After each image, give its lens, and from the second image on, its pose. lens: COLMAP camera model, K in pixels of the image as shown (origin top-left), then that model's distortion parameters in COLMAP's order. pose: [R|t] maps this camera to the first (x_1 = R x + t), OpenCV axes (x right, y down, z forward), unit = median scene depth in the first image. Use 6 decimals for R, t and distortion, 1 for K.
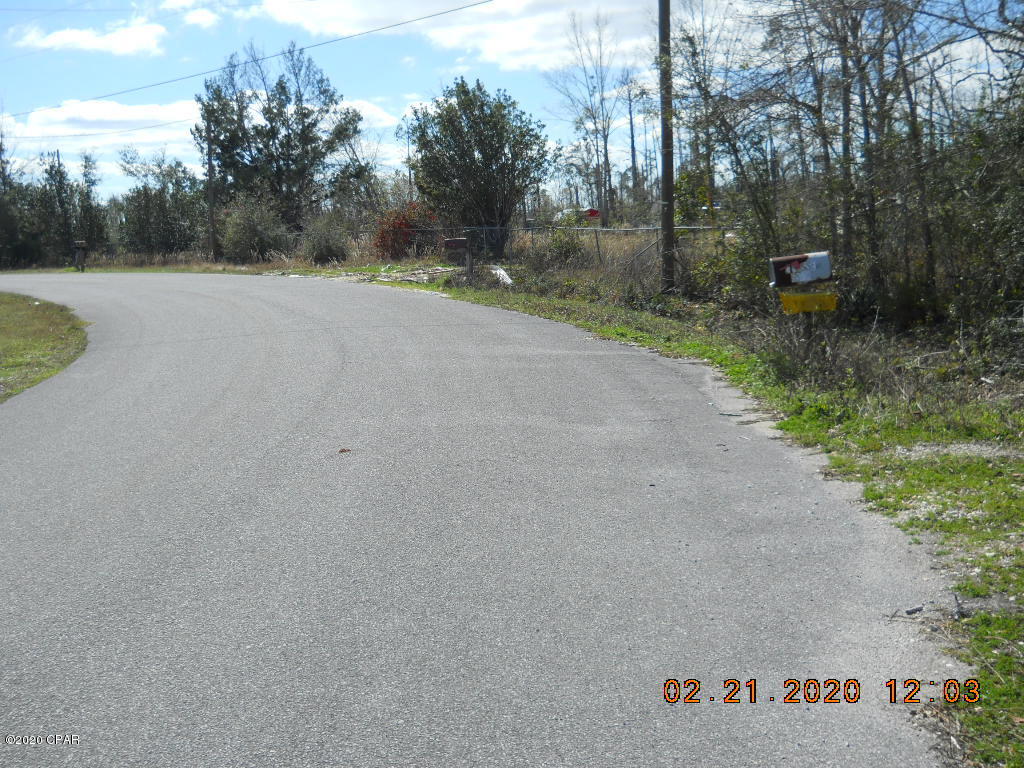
lens RADIAL K [[1111.6, 0, 506.8], [0, 1111.6, 364.6], [0, 0, 1]] dist [-0.022274, -0.014811]
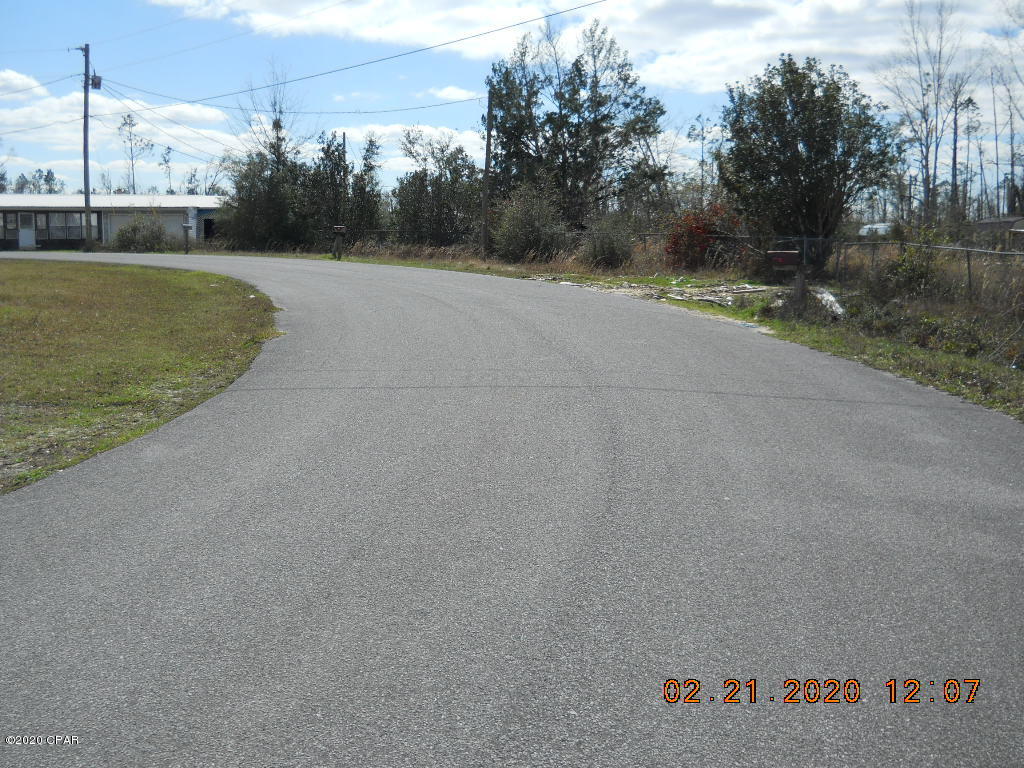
lens RADIAL K [[1111.6, 0, 506.8], [0, 1111.6, 364.6], [0, 0, 1]] dist [-0.022274, -0.014811]
pose [[0.966281, 0.086020, -0.242698, -0.018691], [-0.086848, 0.996195, 0.007306, -0.014306], [0.242403, 0.014018, 0.970074, 0.124992]]
